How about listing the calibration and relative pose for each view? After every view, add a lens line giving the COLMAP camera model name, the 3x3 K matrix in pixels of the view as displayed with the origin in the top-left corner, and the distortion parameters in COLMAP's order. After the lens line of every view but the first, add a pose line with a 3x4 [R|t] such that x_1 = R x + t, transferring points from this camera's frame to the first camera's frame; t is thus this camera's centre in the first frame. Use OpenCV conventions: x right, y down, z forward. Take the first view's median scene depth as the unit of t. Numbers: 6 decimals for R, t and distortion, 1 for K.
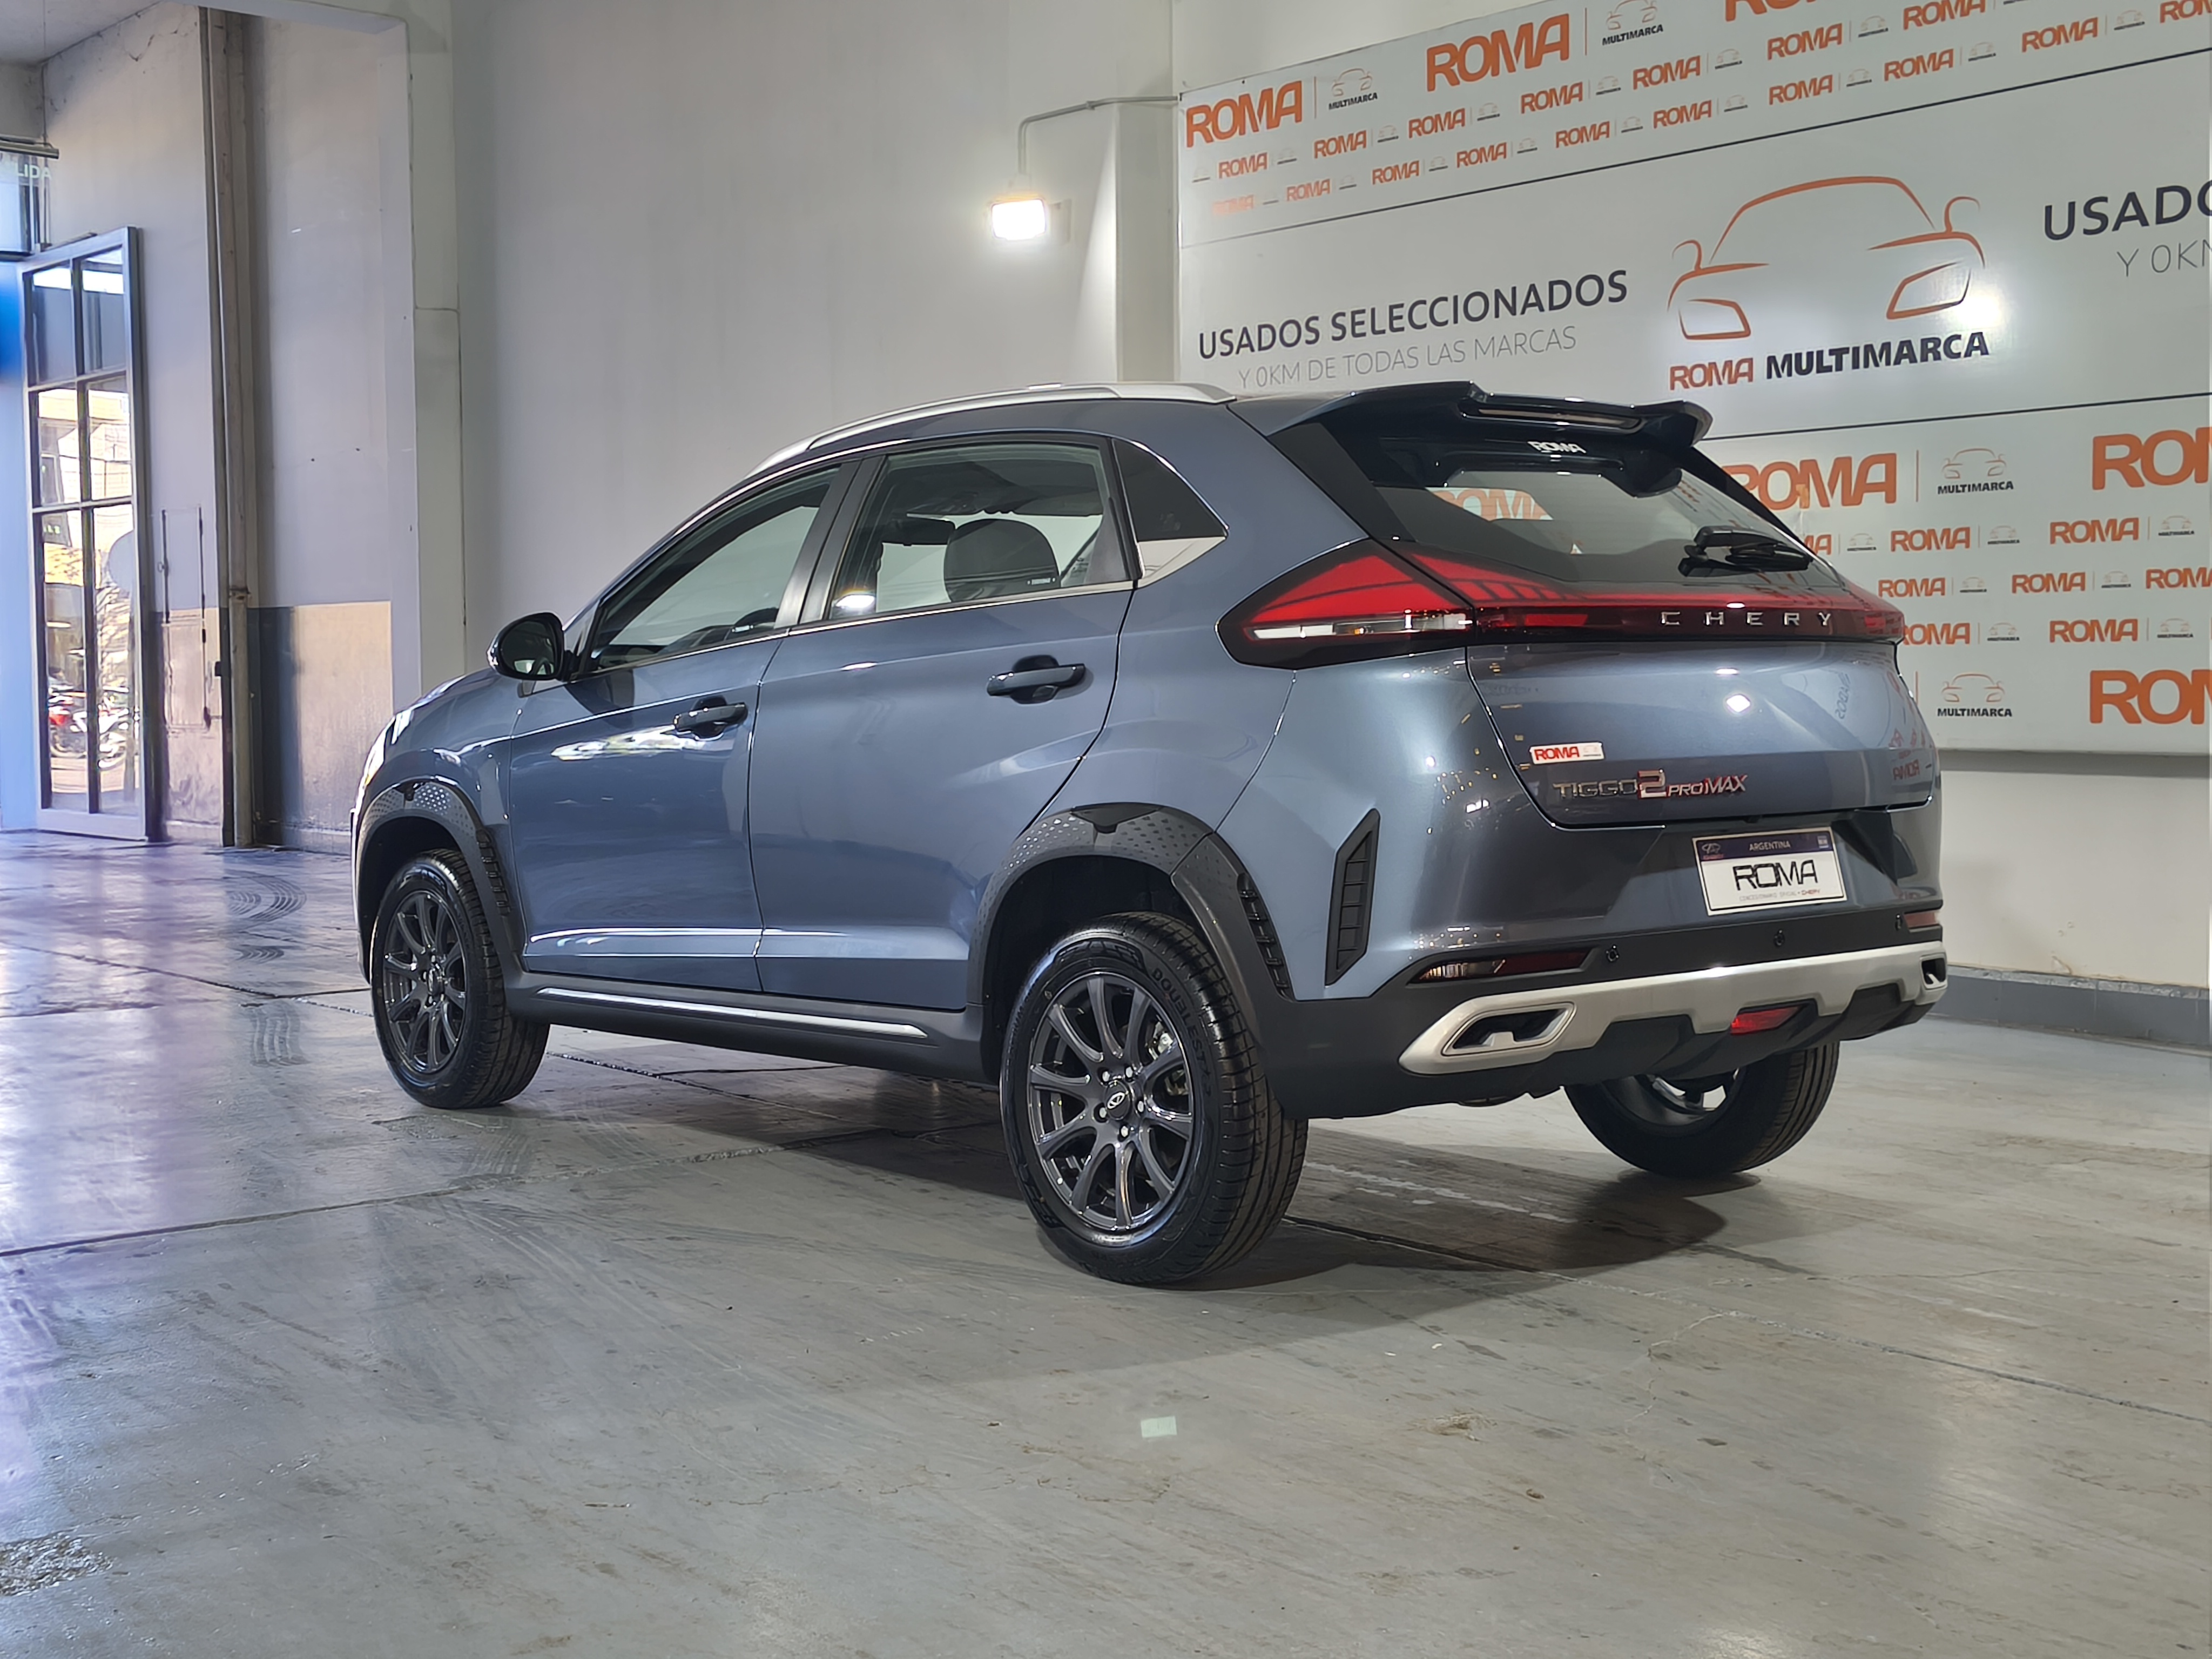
lens RADIAL K [[2731.3, 0, 1106.0], [0, 2731.3, 829.5], [0, 0, 1]] dist [0.013729, 0.109229]
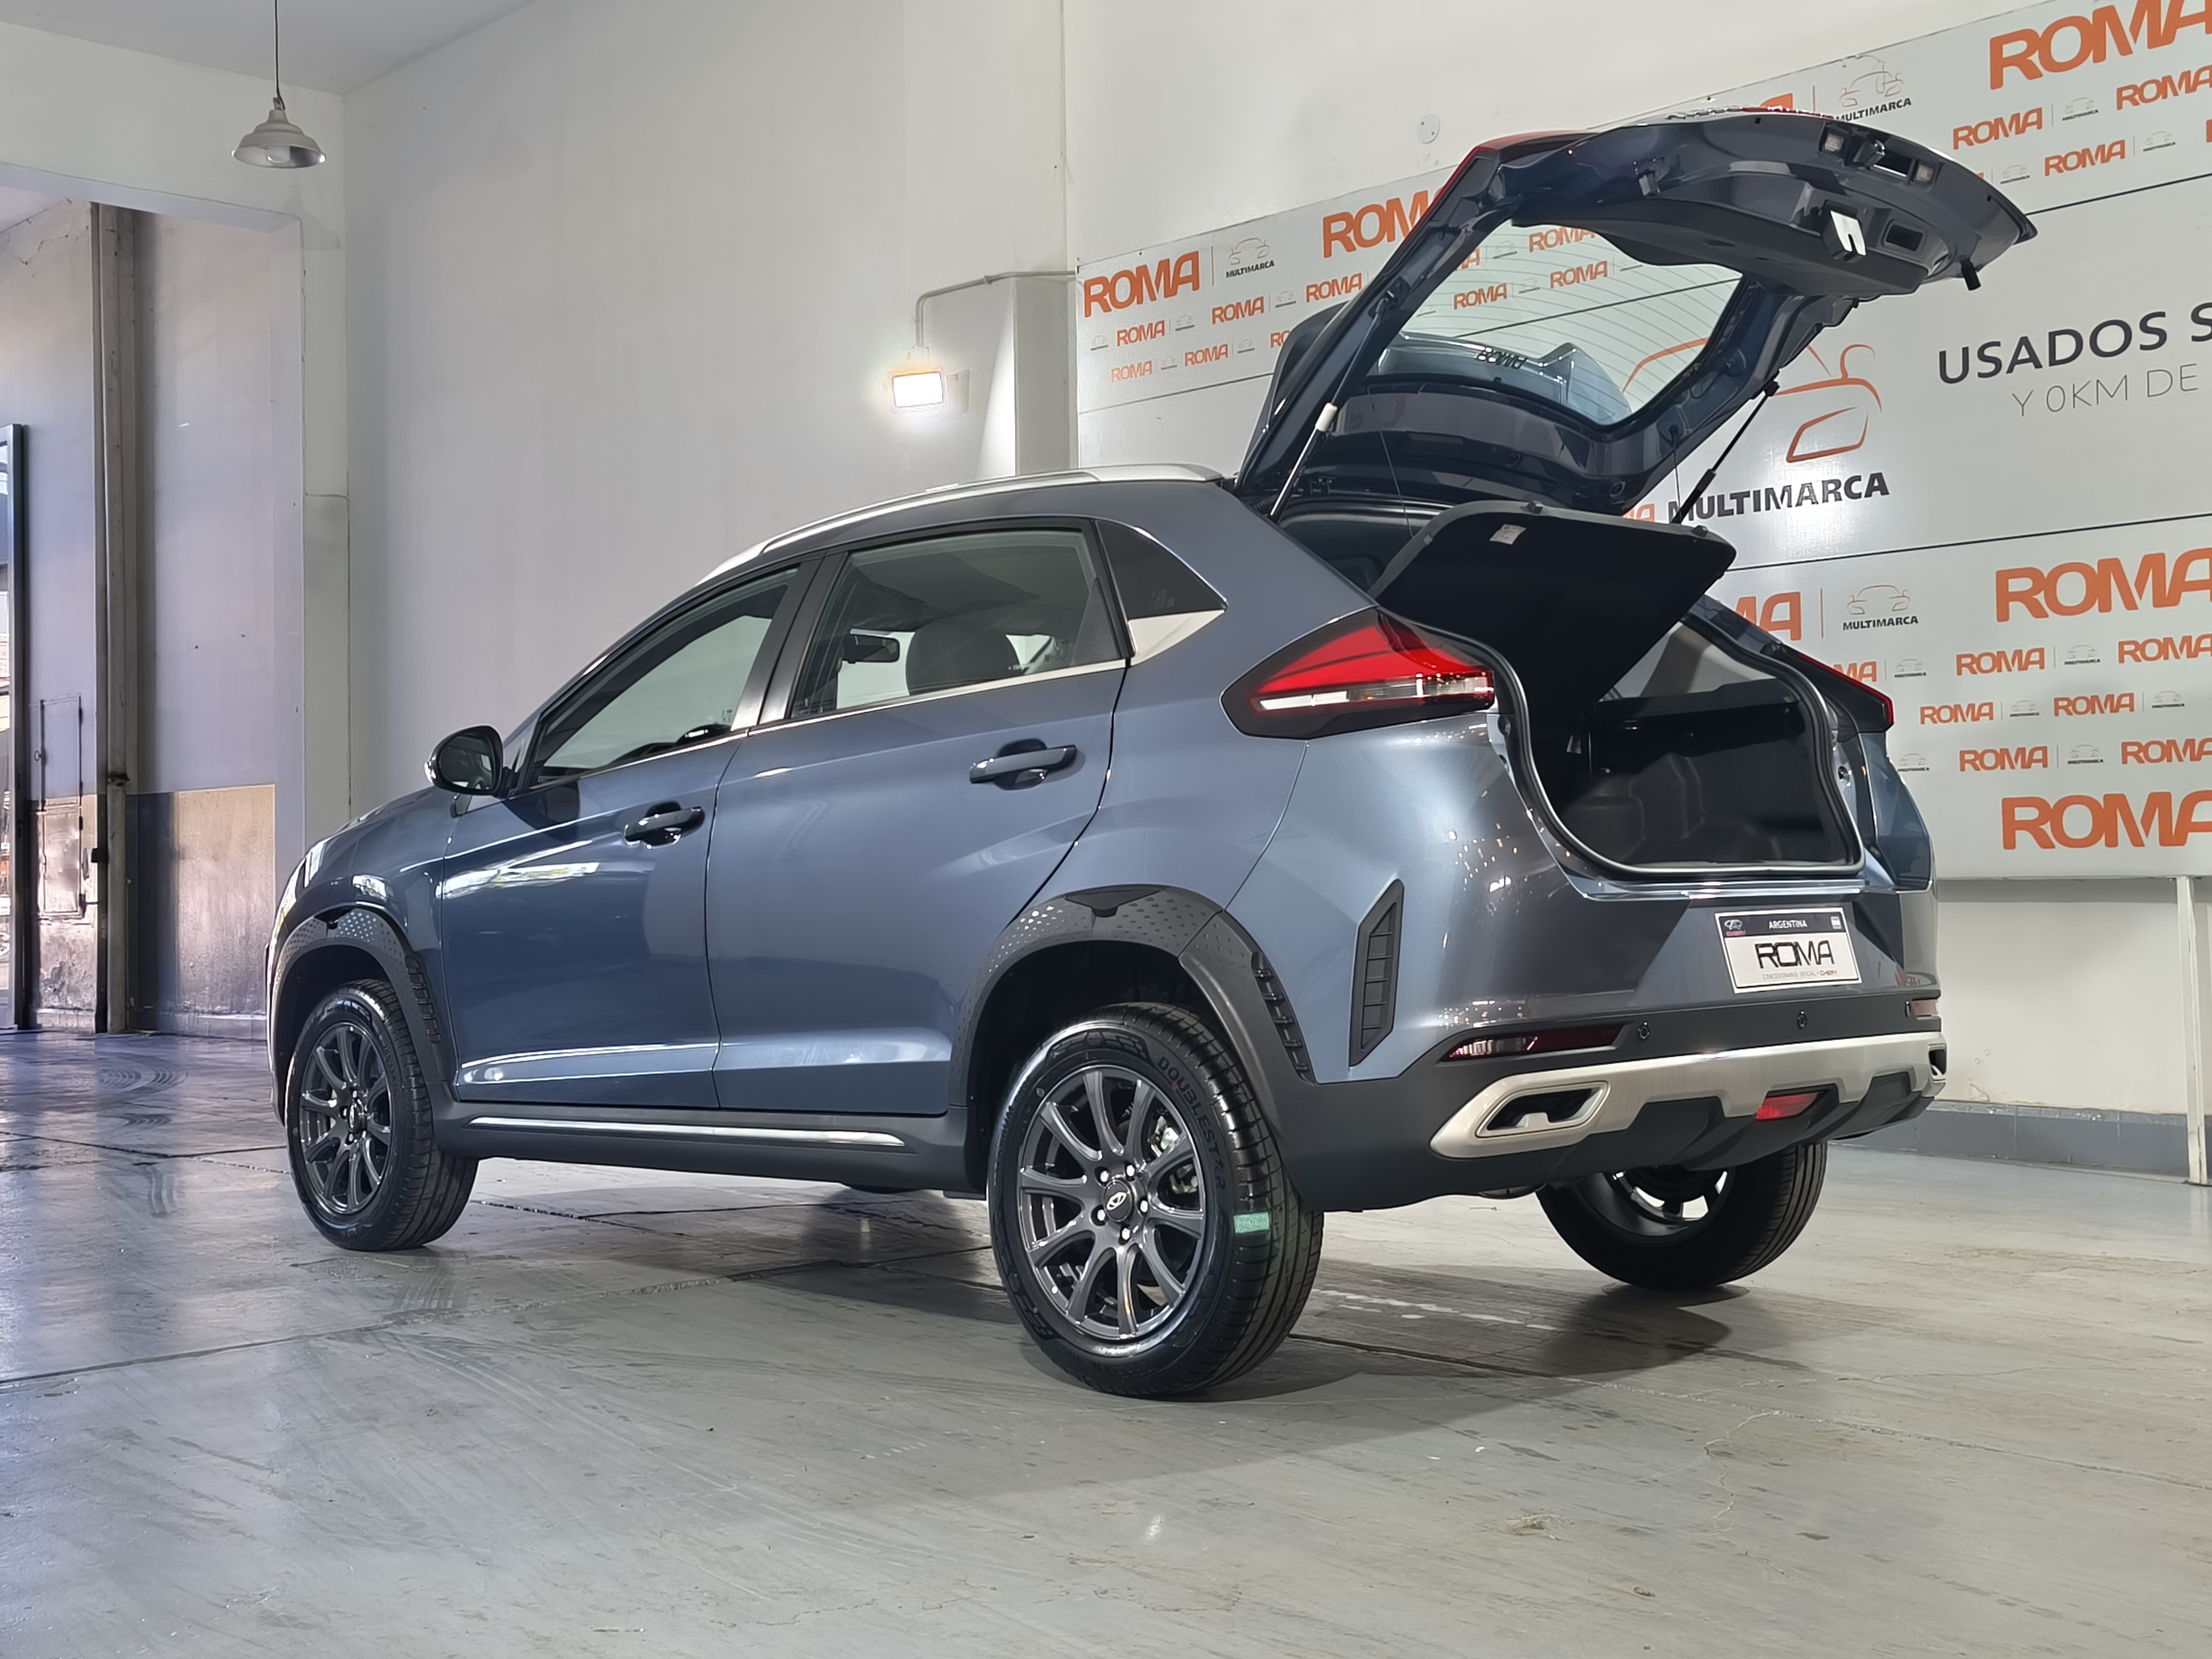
lens RADIAL K [[2605.1, 0, 1099.3], [0, 2605.1, 807.7], [0, 0, 1]] dist [-0.000122, 0.190383]
pose [[0.998173, -0.006321, 0.060094, -0.054079], [0.011454, 0.996277, -0.085449, 0.039195], [-0.059330, 0.085981, 0.994529, 0.087057]]
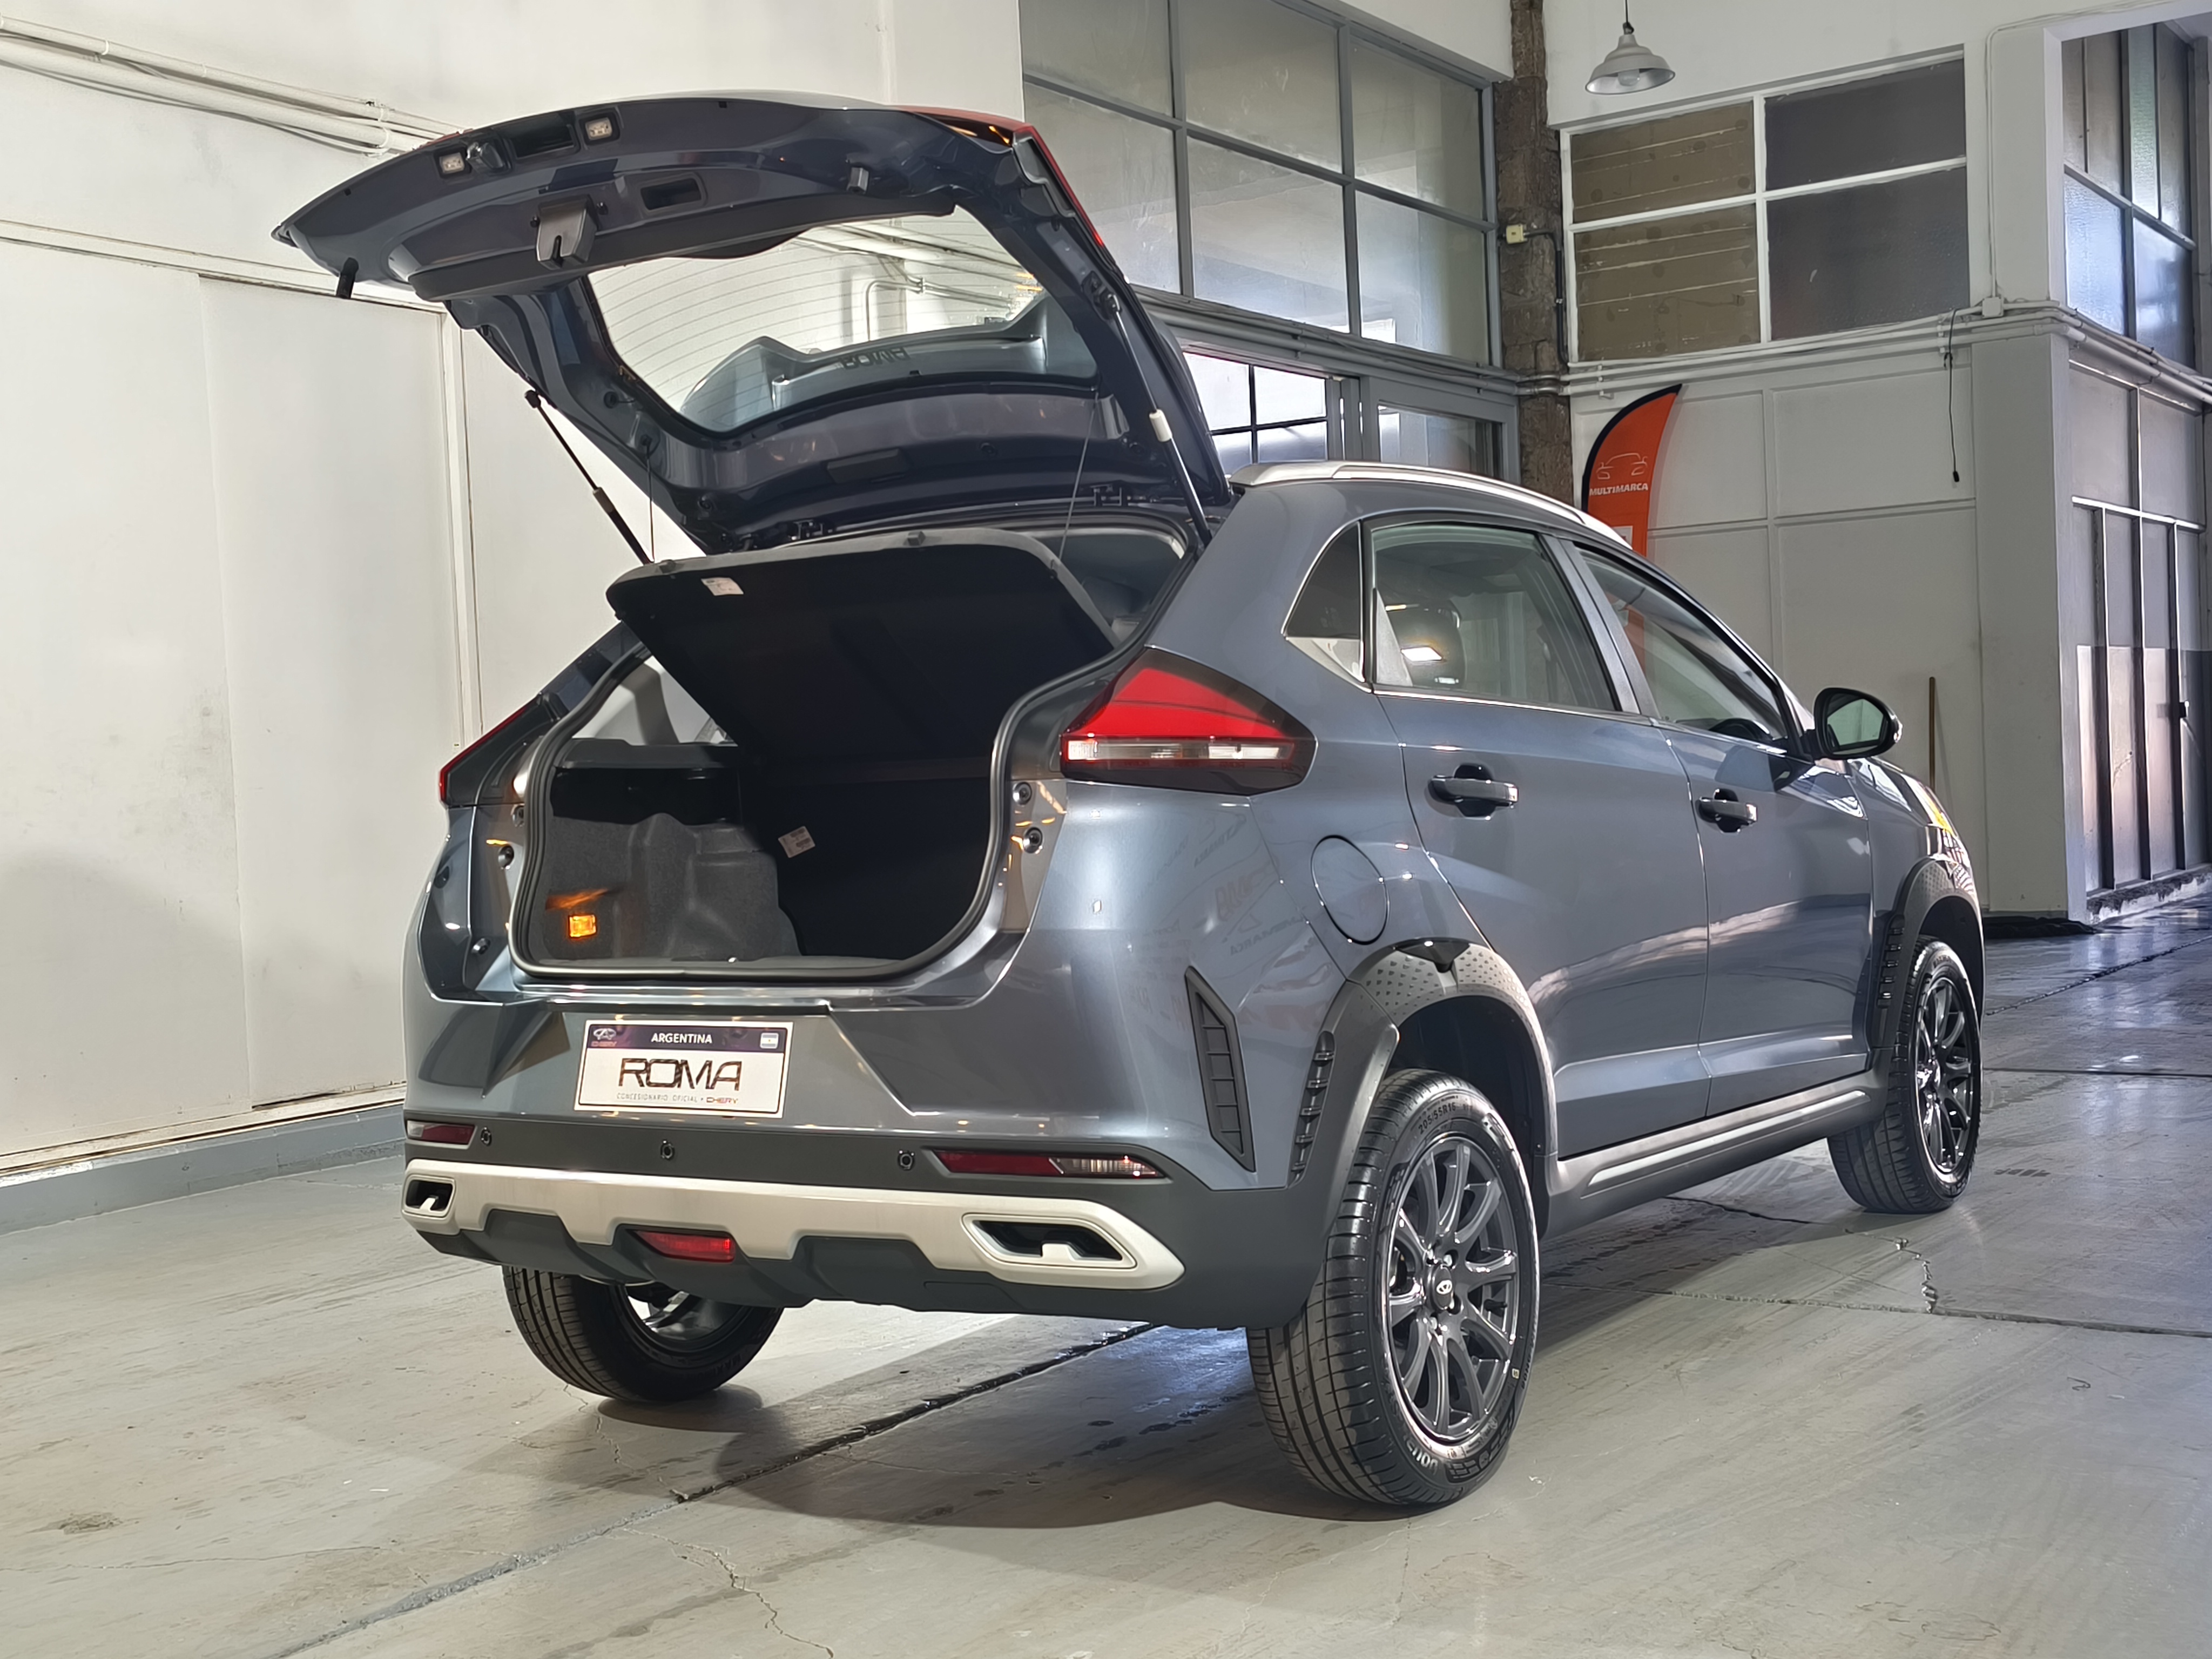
lens RADIAL K [[2609.7, 0, 1106.0], [0, 2609.7, 829.5], [0, 0, 1]] dist [0.028877, 0.097906]
pose [[0.283332, 0.020072, -0.958812, 1.000402], [-0.011128, 0.999782, 0.017641, -0.070454], [0.958957, 0.005671, 0.283494, 0.860347]]
